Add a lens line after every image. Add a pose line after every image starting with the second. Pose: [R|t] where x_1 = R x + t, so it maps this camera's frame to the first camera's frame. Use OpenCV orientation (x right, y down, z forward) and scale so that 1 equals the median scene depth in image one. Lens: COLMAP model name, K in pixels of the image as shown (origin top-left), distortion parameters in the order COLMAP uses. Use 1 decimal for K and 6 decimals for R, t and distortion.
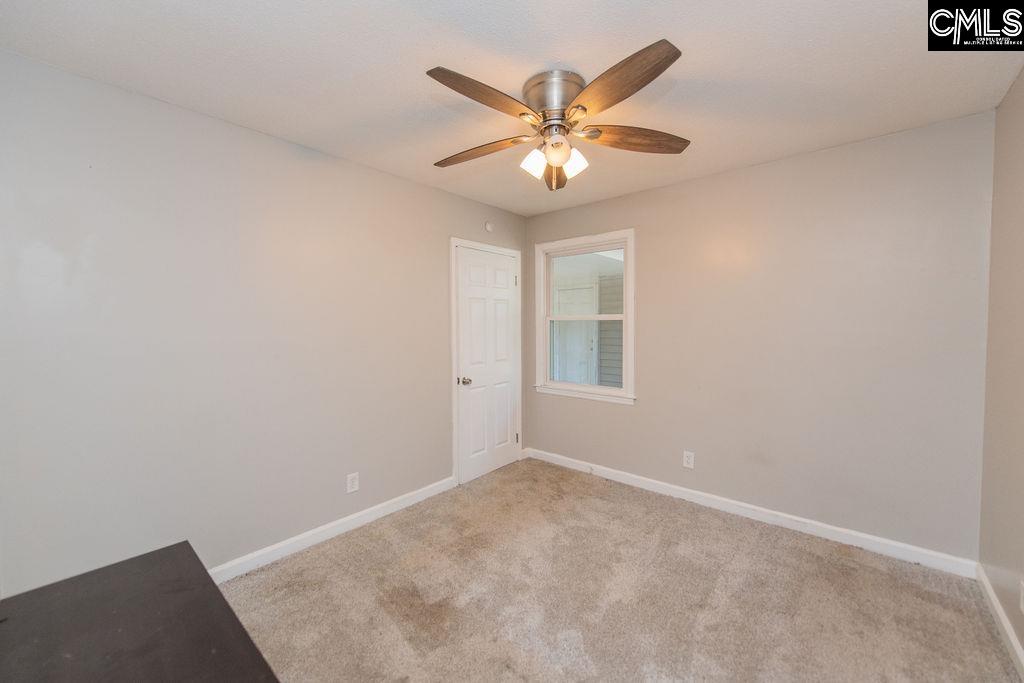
lens RADIAL K [[396.5, 0, 514.5], [0, 396.5, 337.4], [0, 0, 1]] dist [-0.000597, -0.000171]
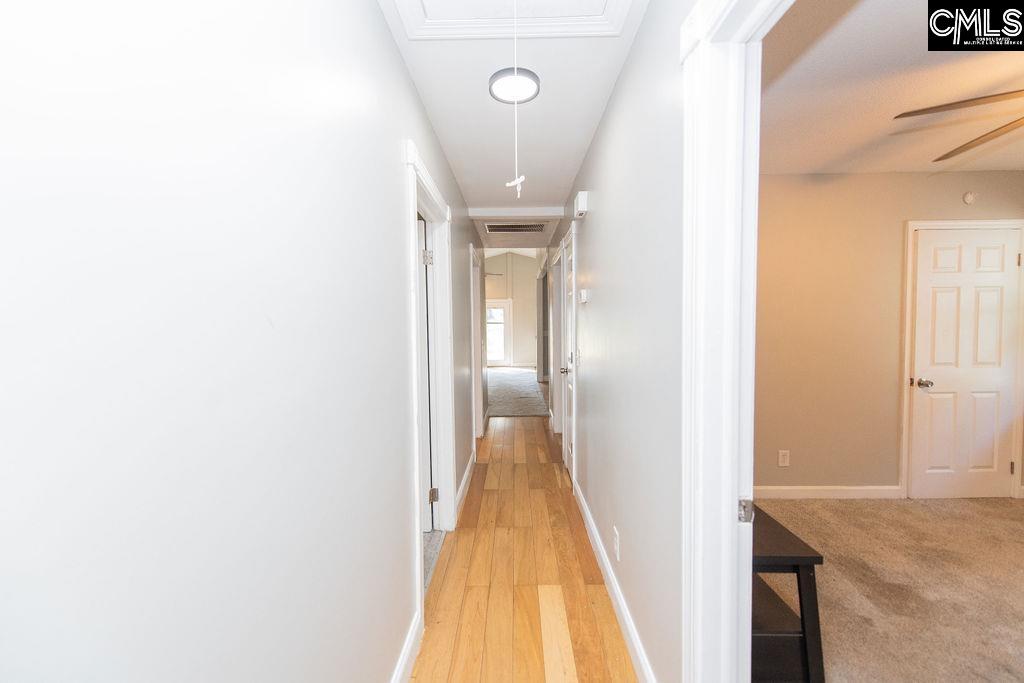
lens RADIAL K [[396.5, 0, 514.5], [0, 396.5, 337.4], [0, 0, 1]] dist [-0.000597, -0.000171]
pose [[0.638675, 0.028172, -0.768960, -0.038093], [-0.021207, 0.999594, 0.019008, 0.015323], [0.769184, 0.004167, 0.639014, -0.316396]]
